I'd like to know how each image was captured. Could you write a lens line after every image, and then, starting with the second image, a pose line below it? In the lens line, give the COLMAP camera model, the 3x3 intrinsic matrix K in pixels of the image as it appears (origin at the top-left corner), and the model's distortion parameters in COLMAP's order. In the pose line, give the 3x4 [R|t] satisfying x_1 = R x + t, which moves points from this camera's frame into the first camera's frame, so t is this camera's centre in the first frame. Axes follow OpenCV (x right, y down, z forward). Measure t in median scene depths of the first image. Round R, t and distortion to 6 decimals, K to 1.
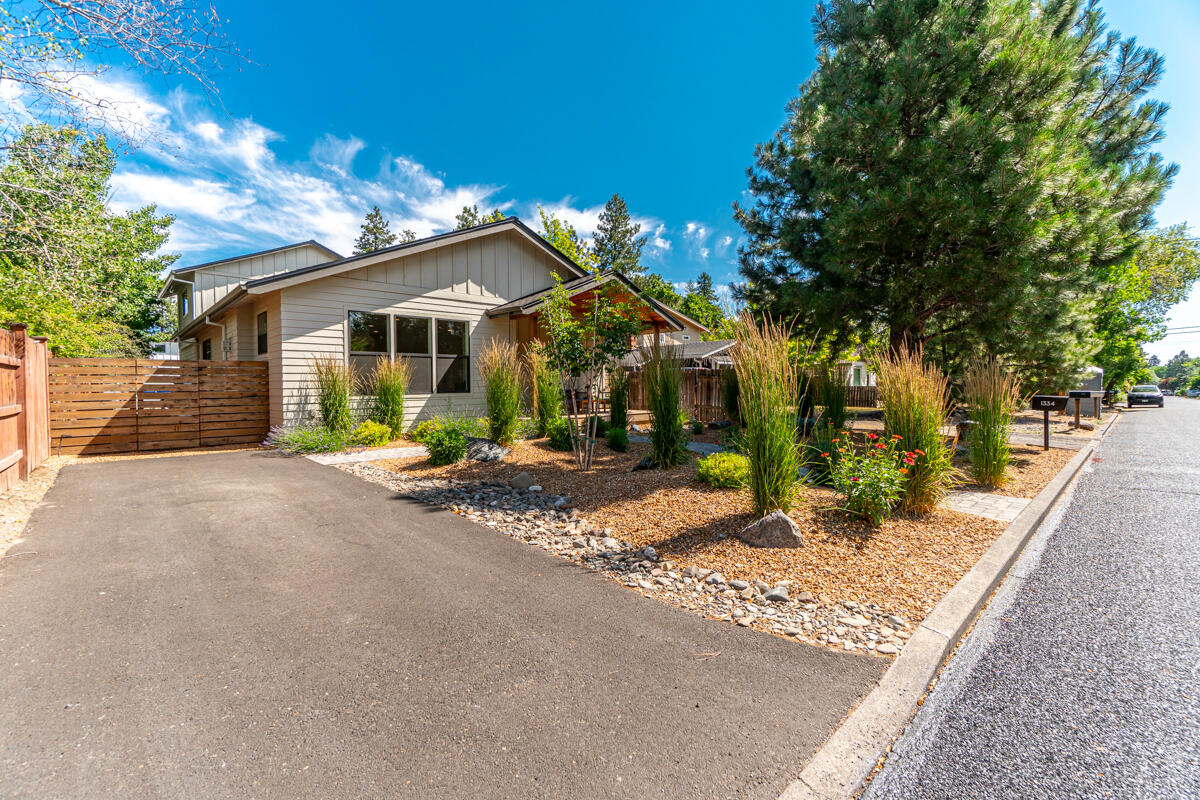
lens RADIAL K [[516.0, 0, 580.8], [0, 516.0, 382.8], [0, 0, 1]] dist [-0.006370, 0.001640]
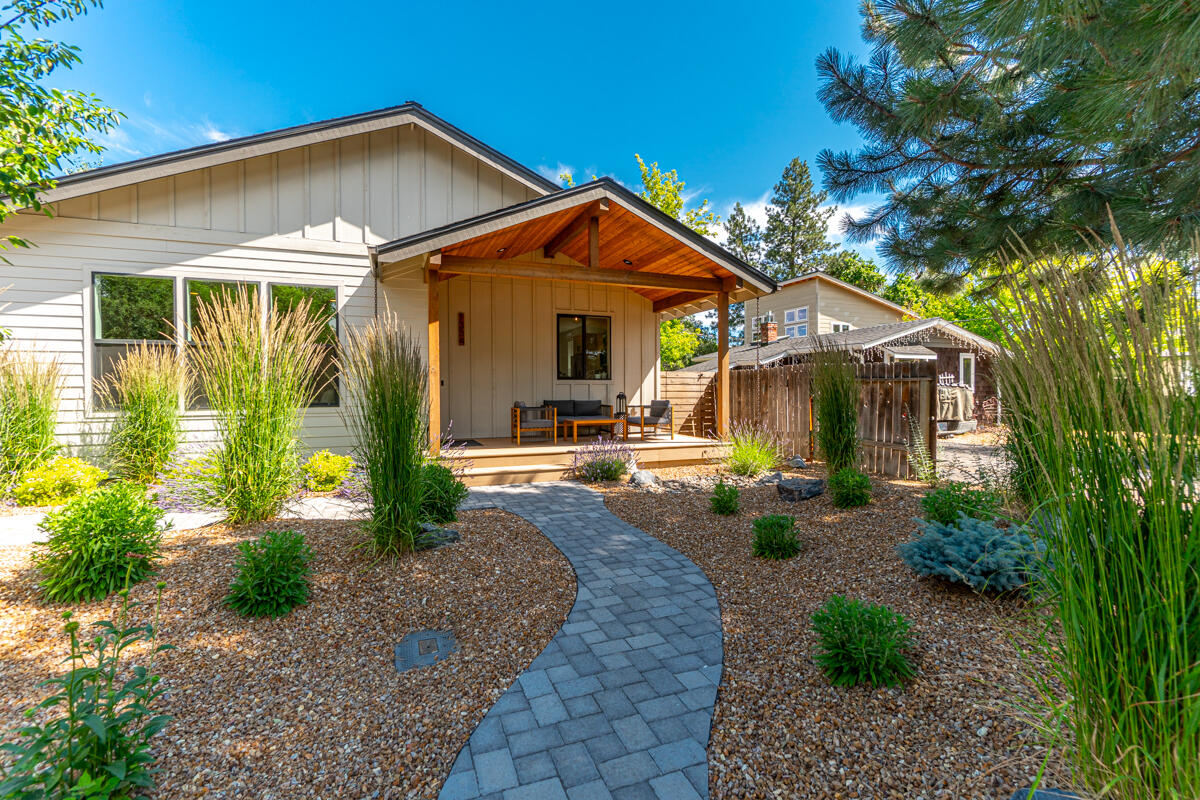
lens RADIAL K [[516.0, 0, 588.1], [0, 516.0, 389.0], [0, 0, 1]] dist [-0.006370, 0.001640]
pose [[0.930528, -0.000331, -0.366220, 0.268083], [0.000278, 1.000000, -0.000199, -0.000813], [0.366220, 0.000083, 0.930528, 0.541674]]
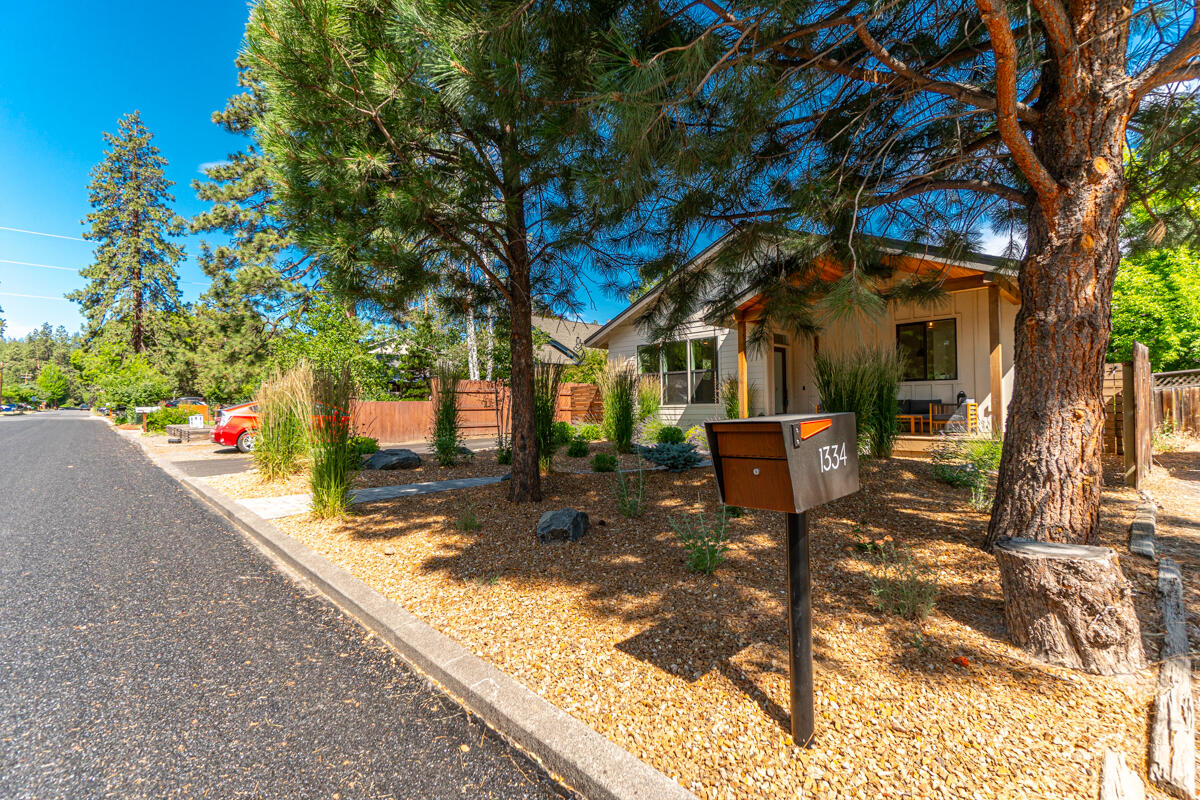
lens RADIAL K [[516.0, 0, 597.8], [0, 516.0, 399.5], [0, 0, 1]] dist [-0.006370, 0.001640]
pose [[0.019522, -0.009388, -0.999765, 0.822664], [0.011224, 0.999895, -0.009170, 0.017641], [0.999746, -0.011042, 0.019626, 0.720146]]
